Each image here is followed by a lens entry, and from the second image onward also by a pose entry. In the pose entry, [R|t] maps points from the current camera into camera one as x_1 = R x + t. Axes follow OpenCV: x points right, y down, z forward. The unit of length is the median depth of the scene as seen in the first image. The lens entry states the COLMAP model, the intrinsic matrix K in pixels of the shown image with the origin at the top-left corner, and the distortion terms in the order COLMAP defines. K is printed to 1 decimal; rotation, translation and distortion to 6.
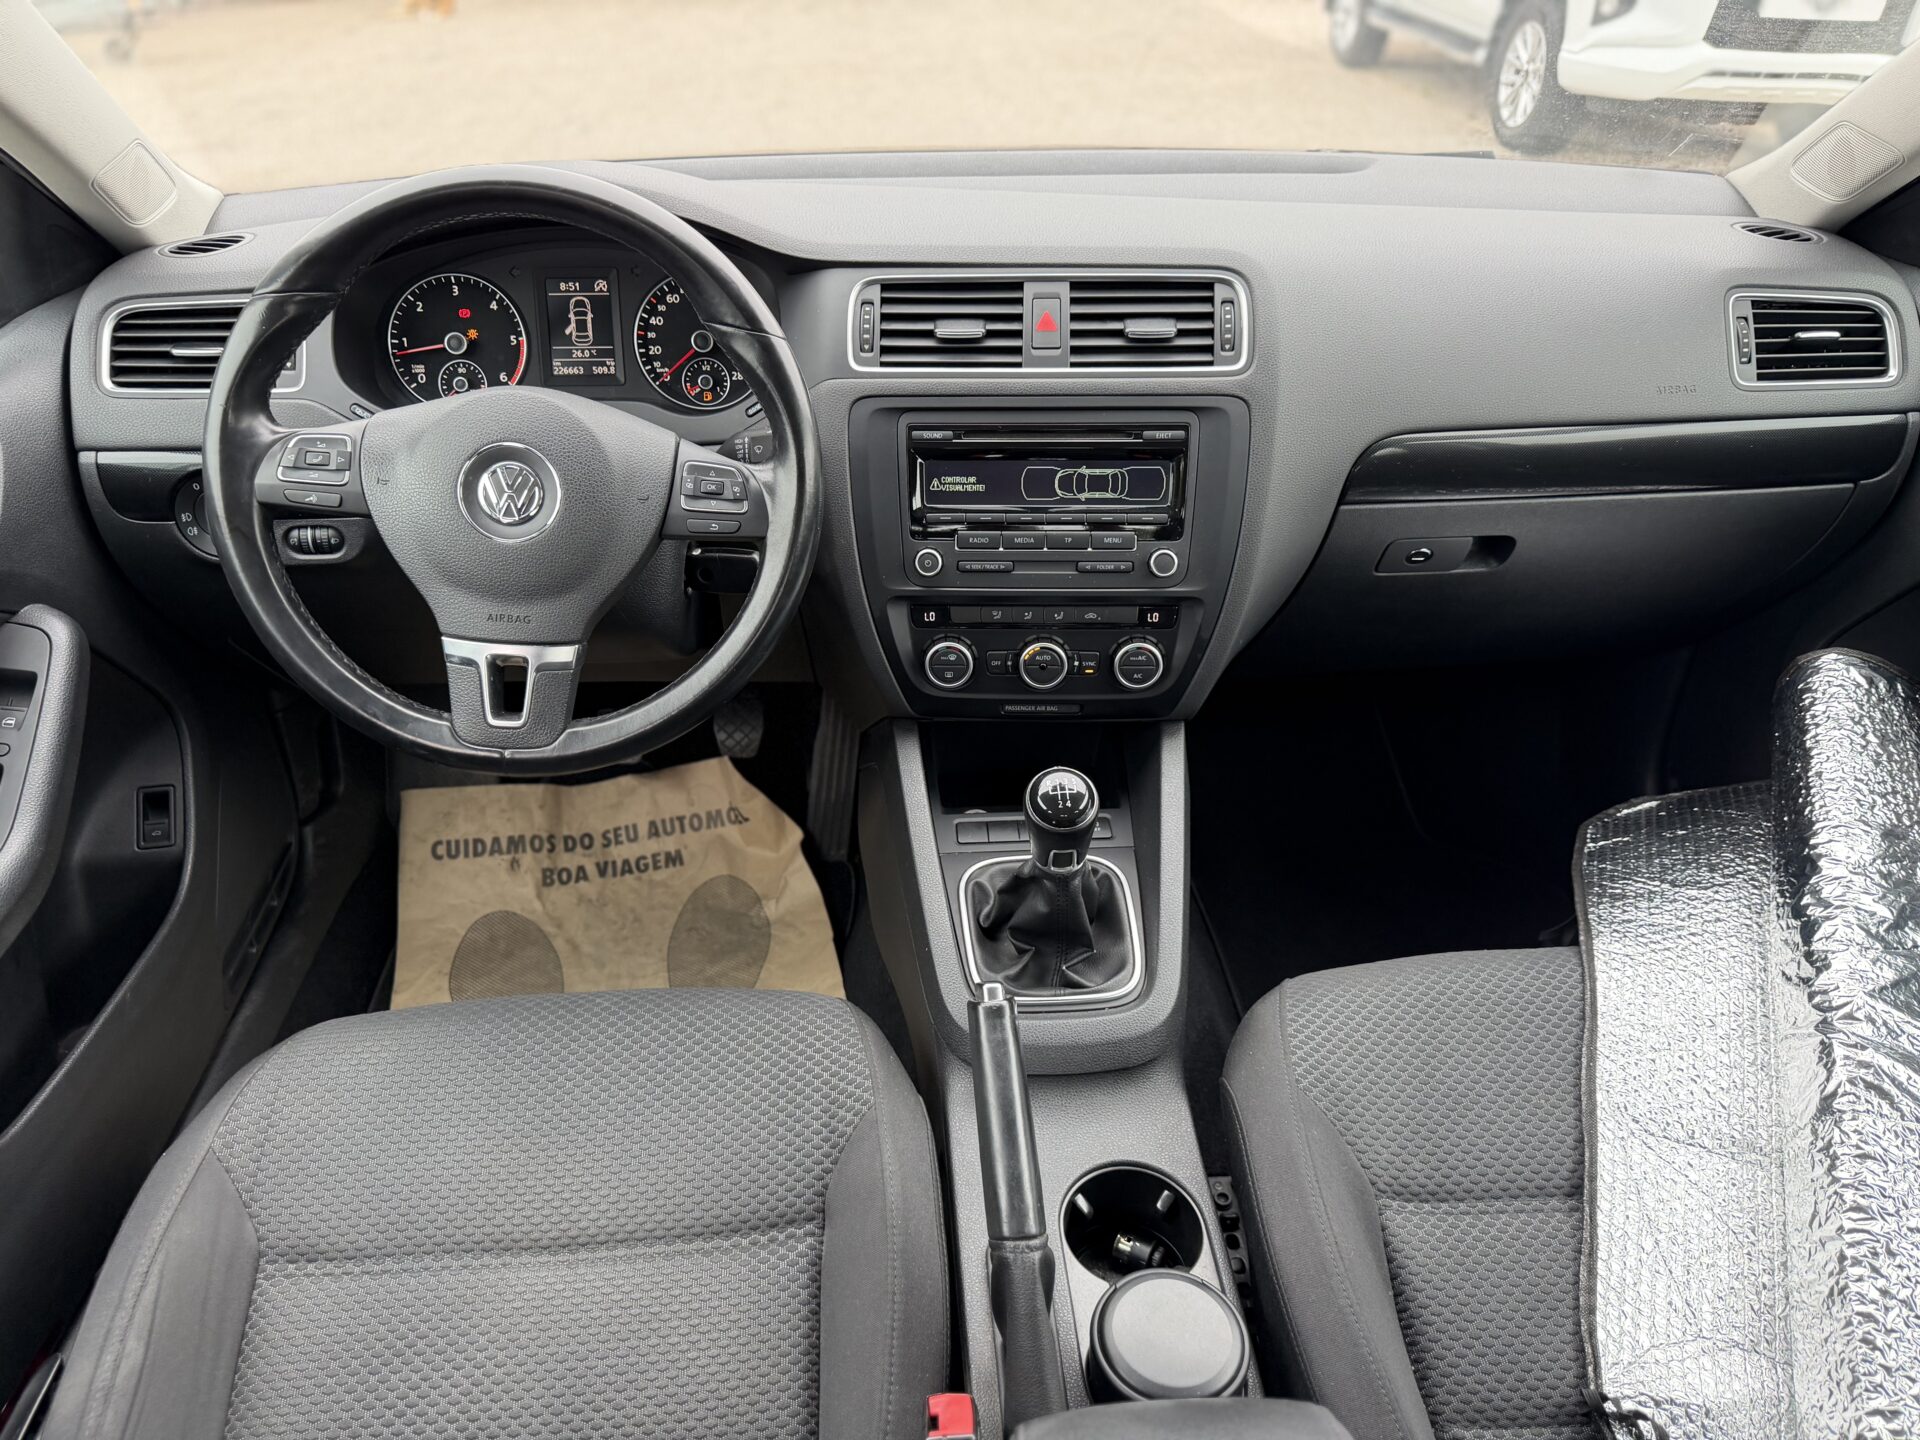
lens RADIAL K [[1325.3, 0, 964.4], [0, 1325.3, 730.9], [0, 0, 1]] dist [0.003365, -0.000703]
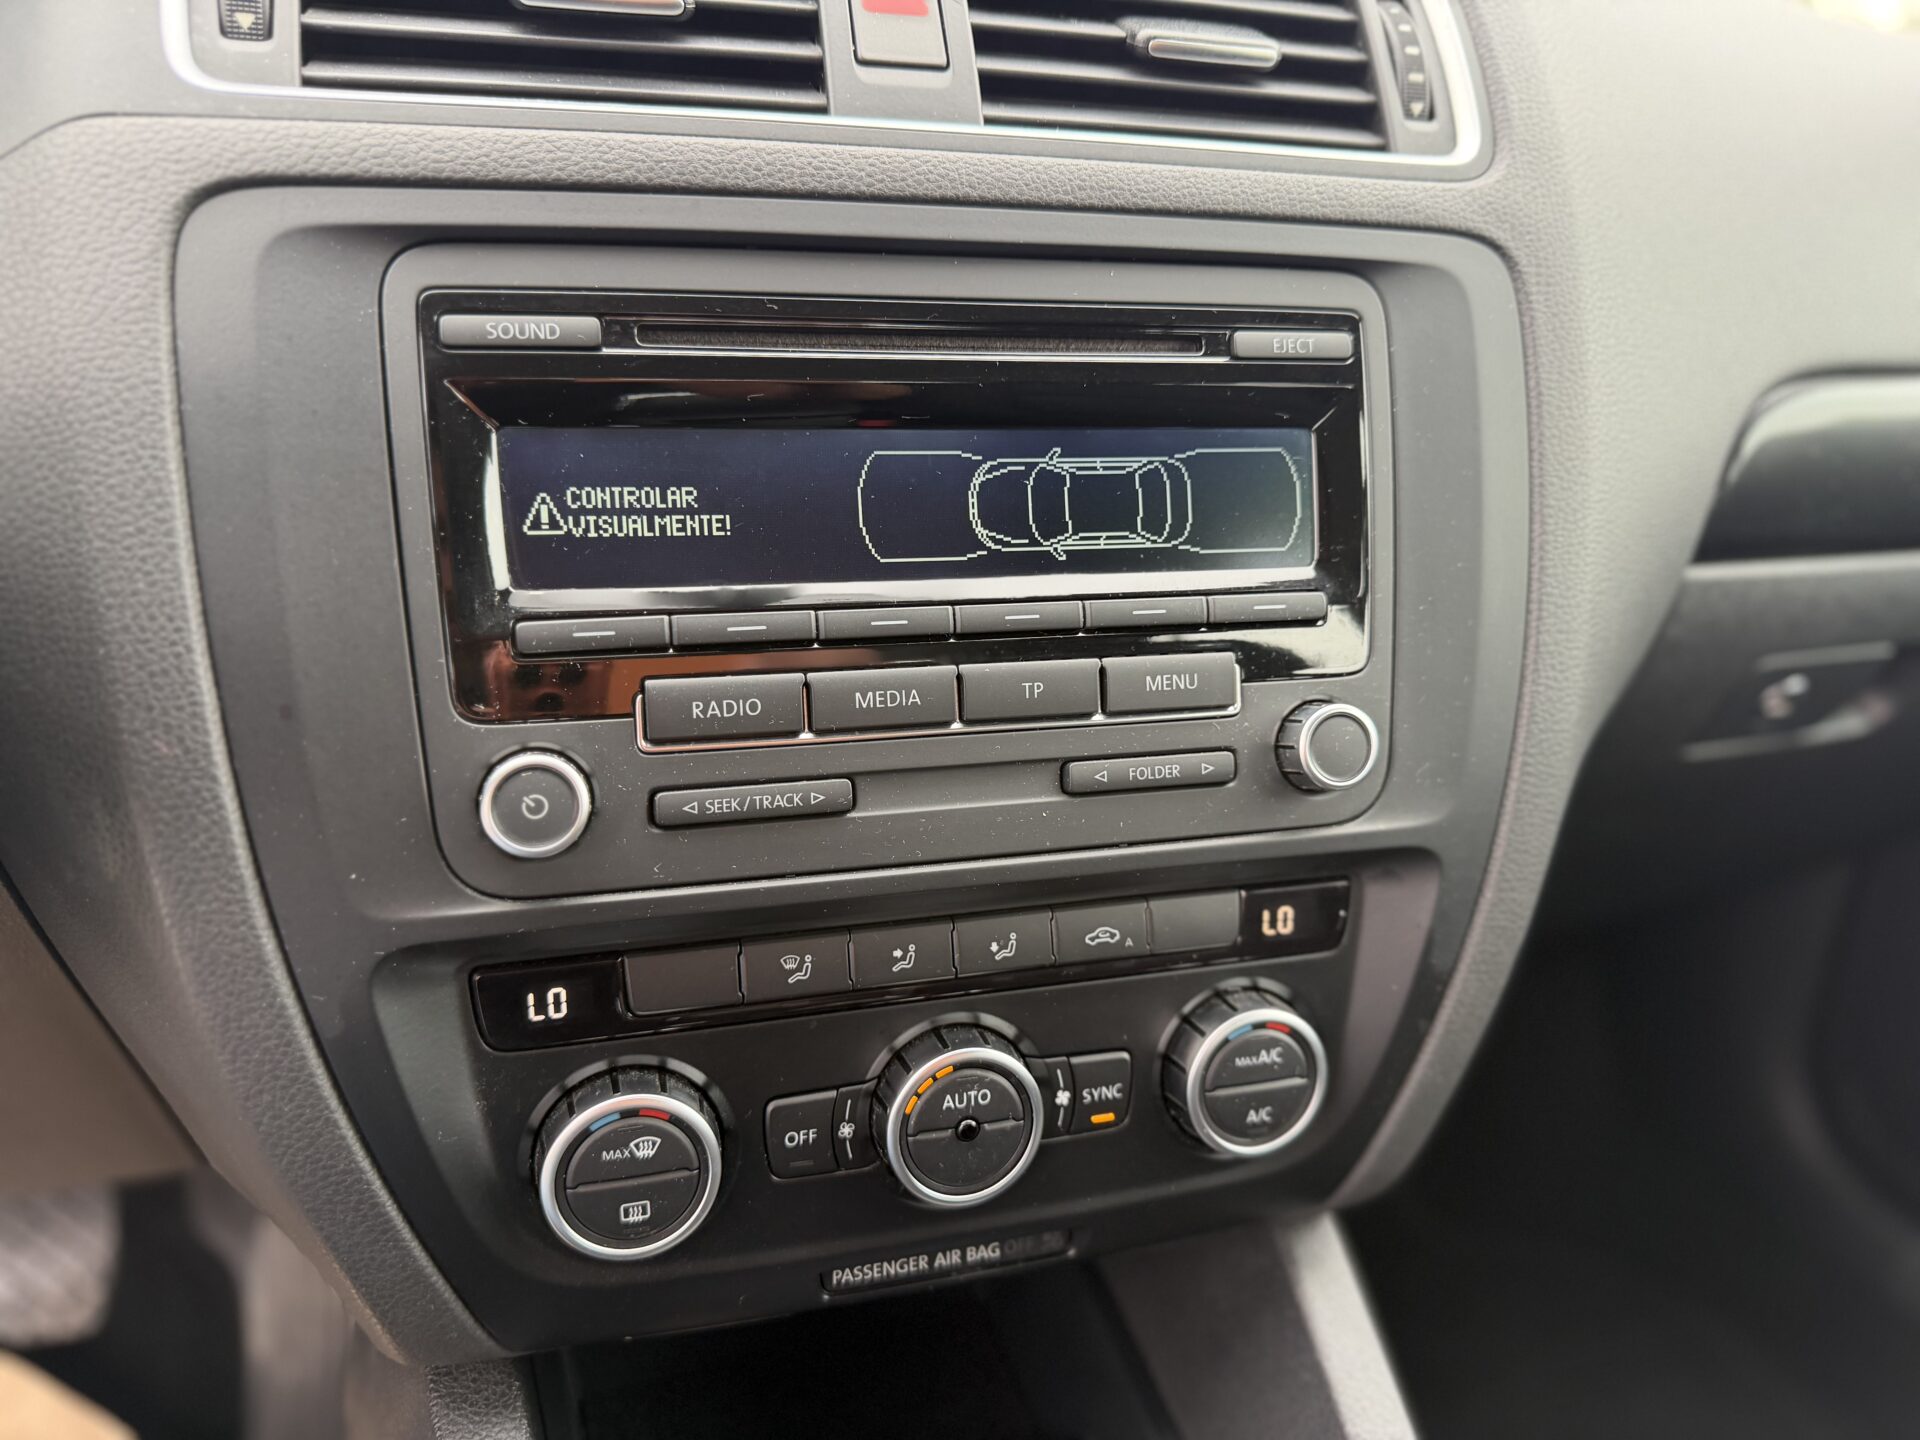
lens RADIAL K [[1325.3, 0, 964.4], [0, 1325.3, 730.9], [0, 0, 1]] dist [0.003365, -0.000703]
pose [[0.940731, -0.058635, 0.334045, -0.033988], [0.126642, 0.974429, -0.185605, -0.081722], [-0.314621, 0.216908, 0.924102, 0.728466]]
